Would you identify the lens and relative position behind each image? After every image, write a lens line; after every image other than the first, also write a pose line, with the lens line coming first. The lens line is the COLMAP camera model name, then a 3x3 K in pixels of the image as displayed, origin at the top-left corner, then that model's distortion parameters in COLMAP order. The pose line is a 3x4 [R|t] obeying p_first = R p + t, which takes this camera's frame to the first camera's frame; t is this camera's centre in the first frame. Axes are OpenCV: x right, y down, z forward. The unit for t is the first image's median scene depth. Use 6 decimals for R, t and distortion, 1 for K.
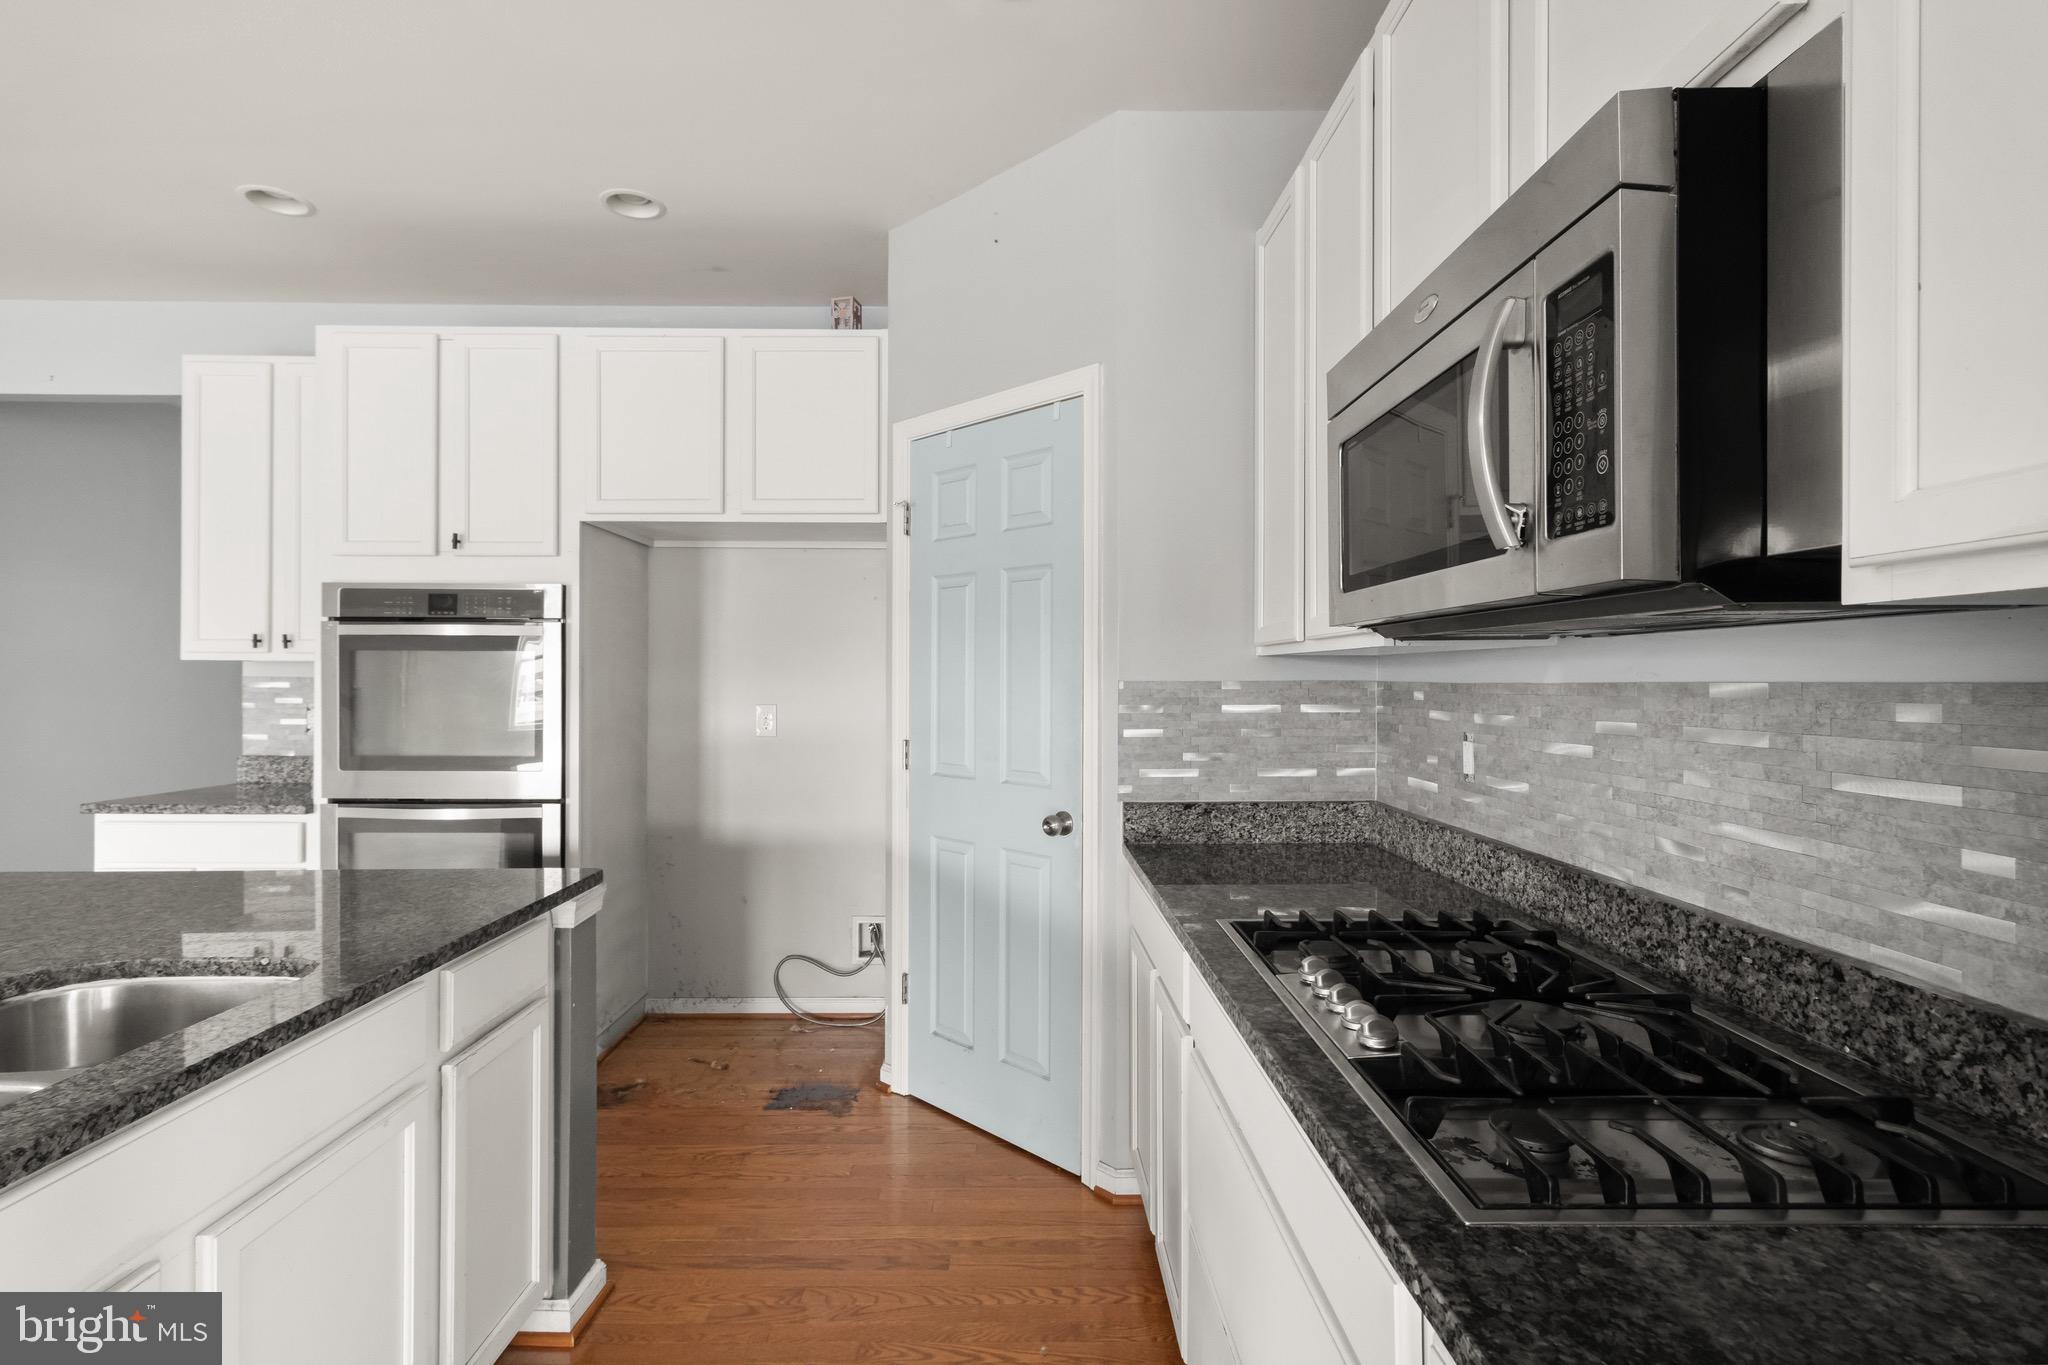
lens RADIAL K [[955.1, 0, 1024.0], [0, 955.1, 682.5], [0, 0, 1]] dist [0.000793, 0.000125]
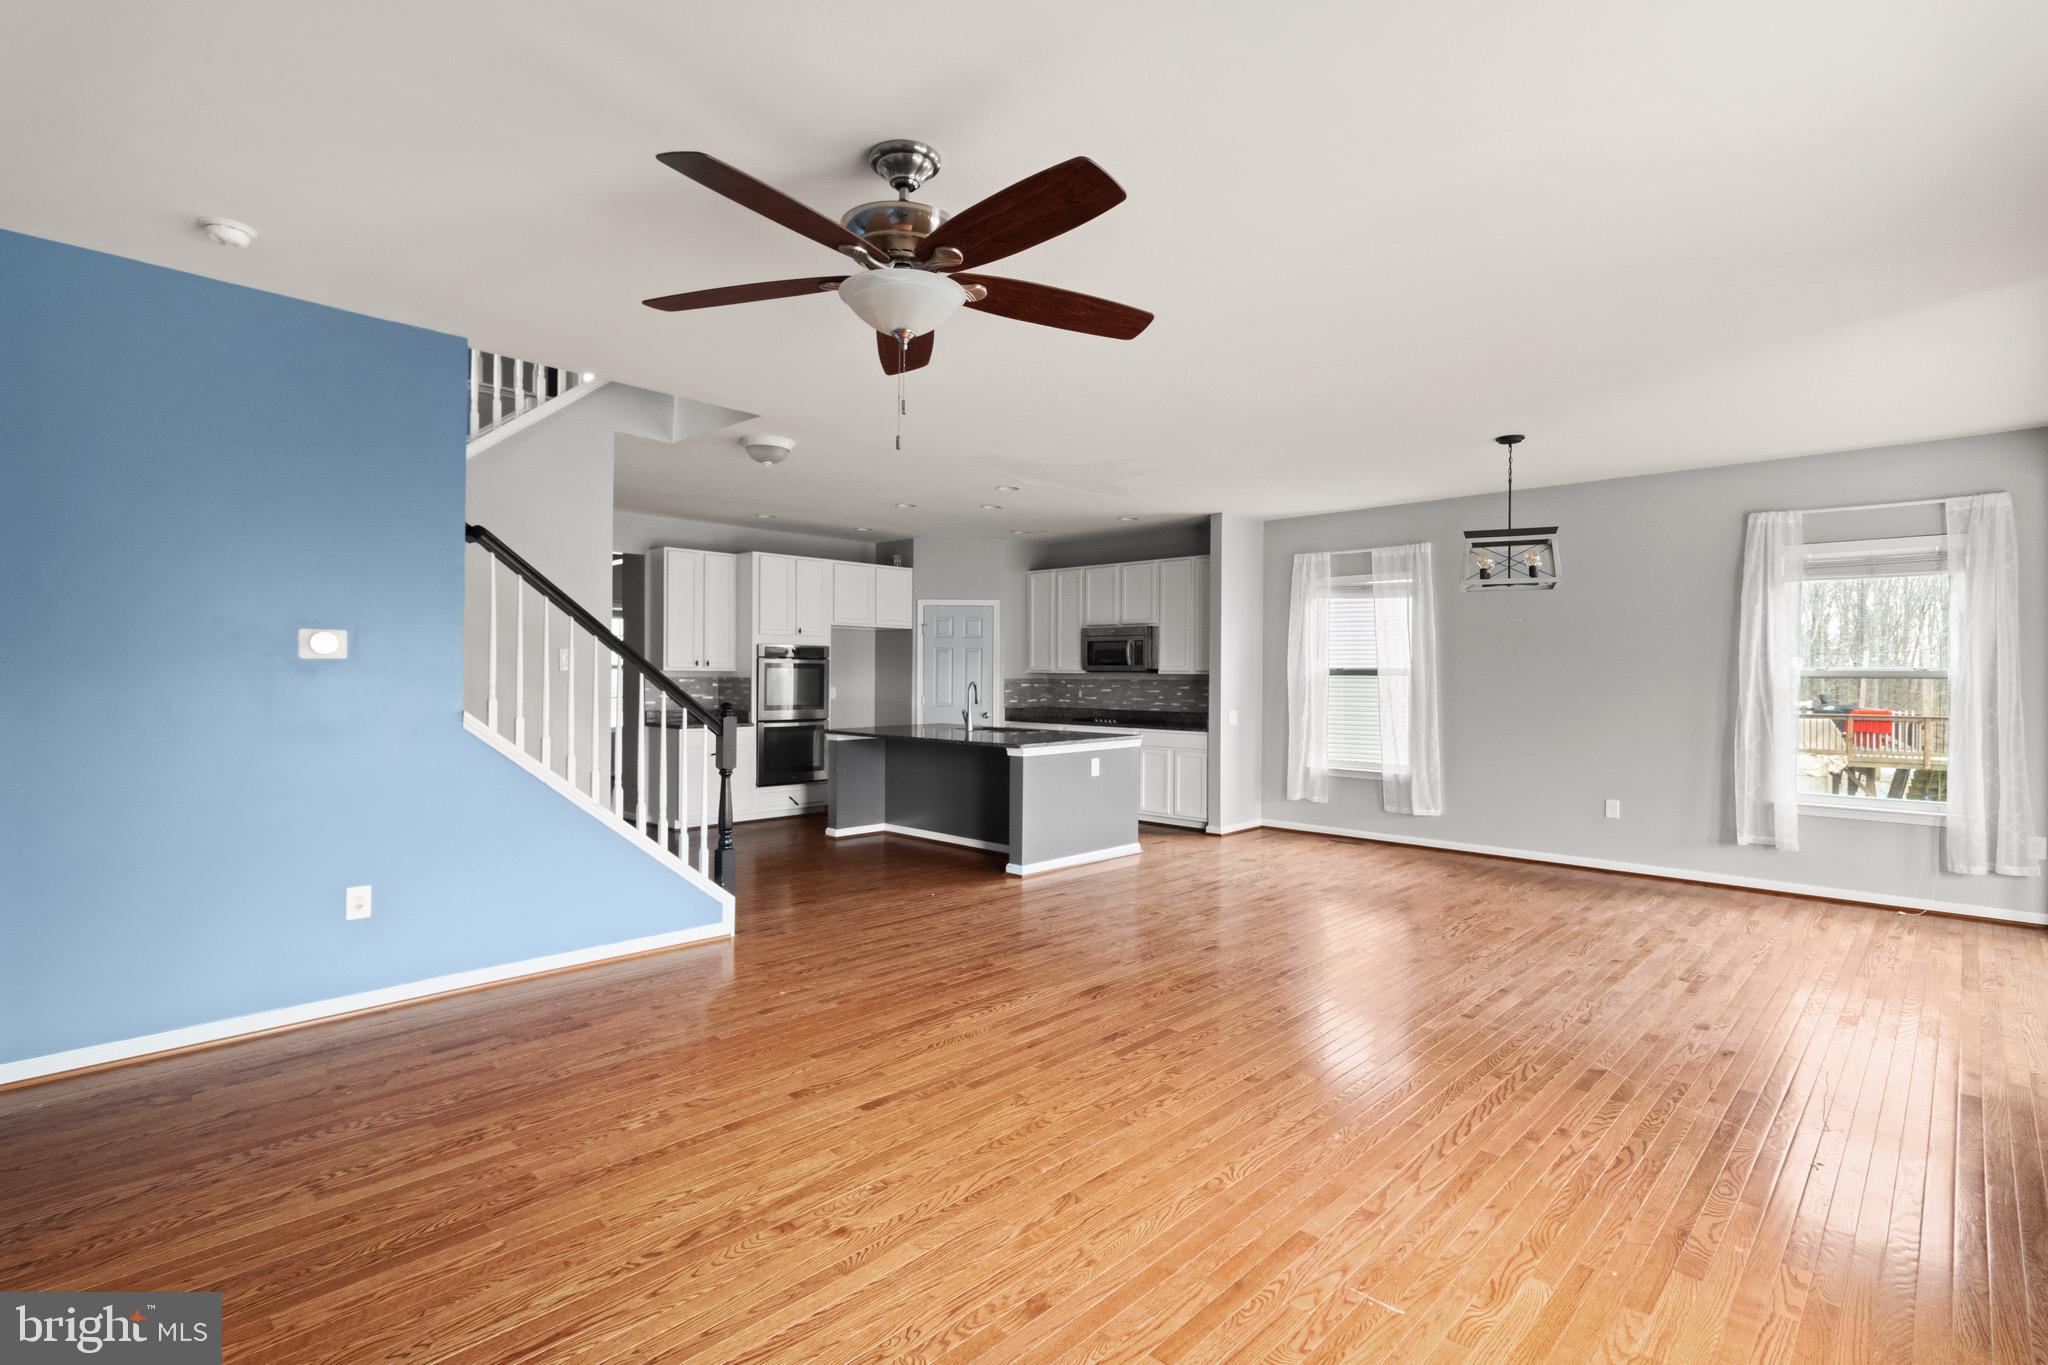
lens RADIAL K [[980.9, 0, 1022.0], [0, 980.9, 673.8], [0, 0, 1]] dist [0.012295, 0.000617]
pose [[0.702025, 0.000491, 0.712152, -2.281911], [-0.001605, 0.999998, 0.000893, -0.021012], [-0.712151, -0.001770, 0.702024, -1.612092]]
